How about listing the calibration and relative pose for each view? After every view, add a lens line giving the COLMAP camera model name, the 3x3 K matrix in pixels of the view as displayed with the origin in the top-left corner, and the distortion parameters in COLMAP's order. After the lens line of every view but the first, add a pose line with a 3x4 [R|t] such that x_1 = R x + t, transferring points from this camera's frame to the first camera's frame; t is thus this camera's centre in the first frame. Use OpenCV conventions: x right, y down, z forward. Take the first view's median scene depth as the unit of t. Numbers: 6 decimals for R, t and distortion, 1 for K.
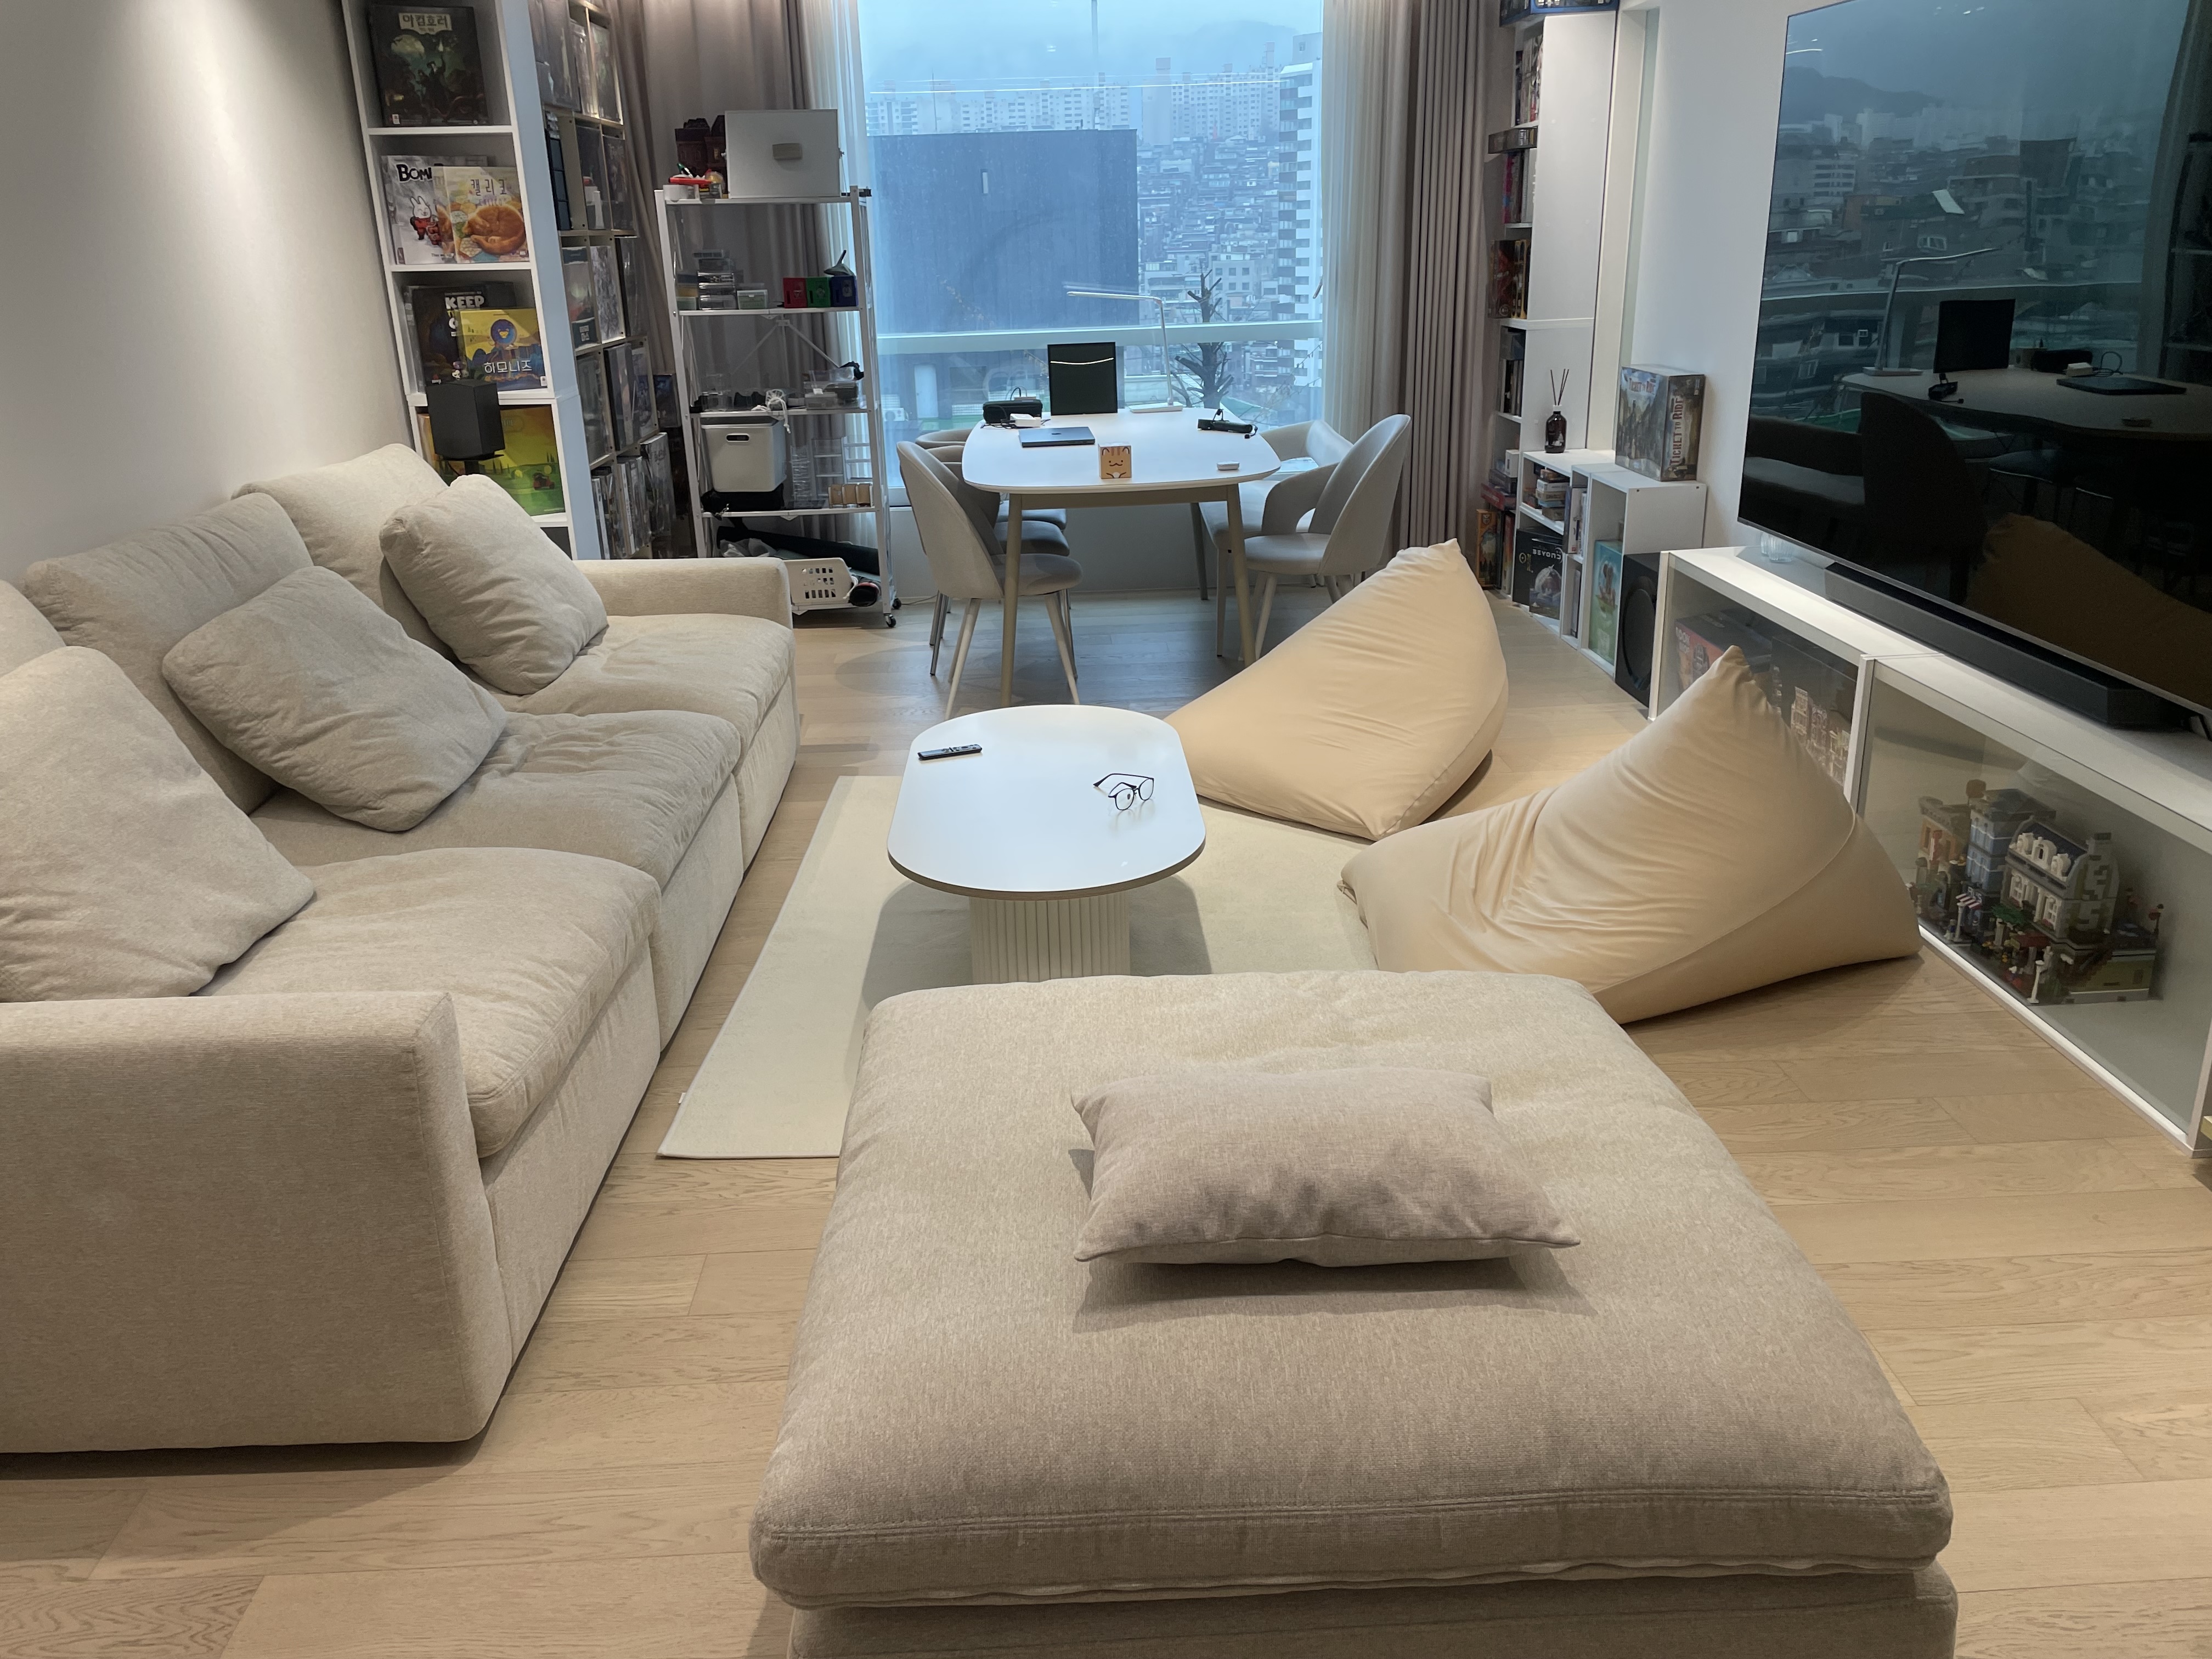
lens RADIAL K [[1646.5, 0, 1108.8], [0, 1646.5, 766.7], [0, 0, 1]] dist [0.061984, -0.087741]
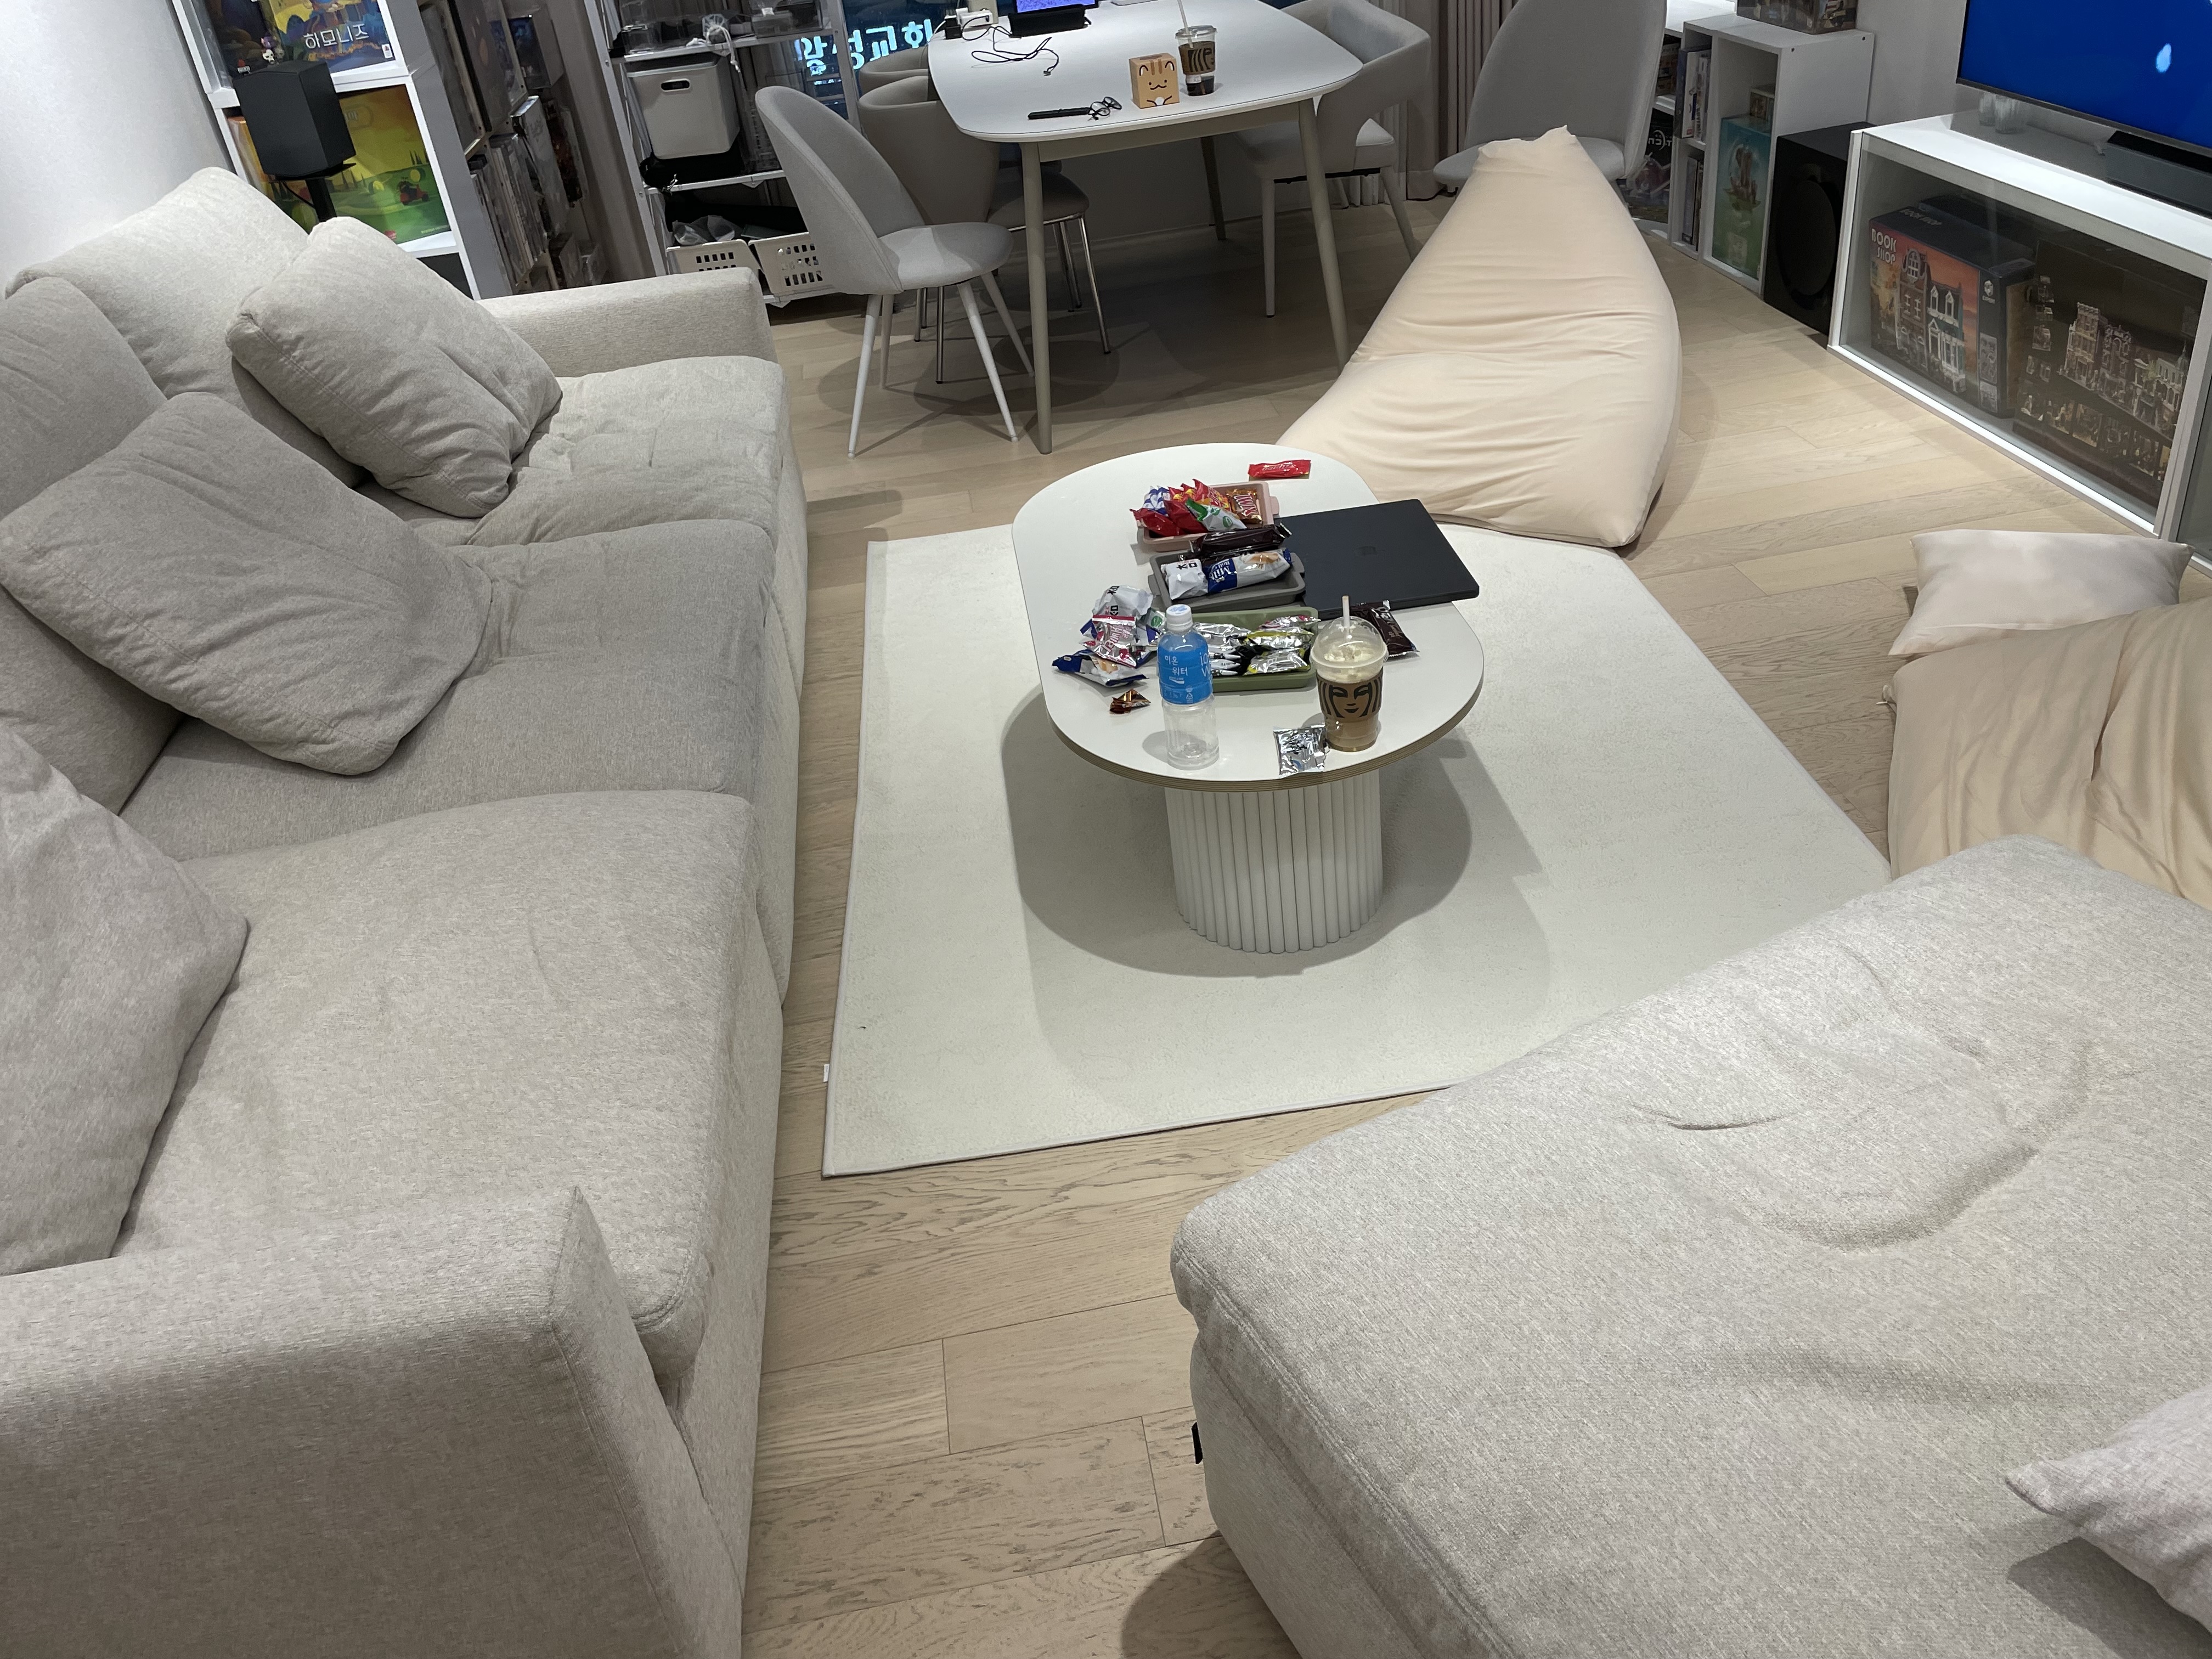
lens RADIAL K [[1646.5, 0, 1108.8], [0, 1646.5, 766.7], [0, 0, 1]] dist [0.061984, -0.087741]
pose [[0.991551, -0.122582, 0.042429, -0.106605], [0.109762, 0.967176, 0.229181, -0.067807], [-0.069130, -0.222587, 0.972459, 0.215446]]
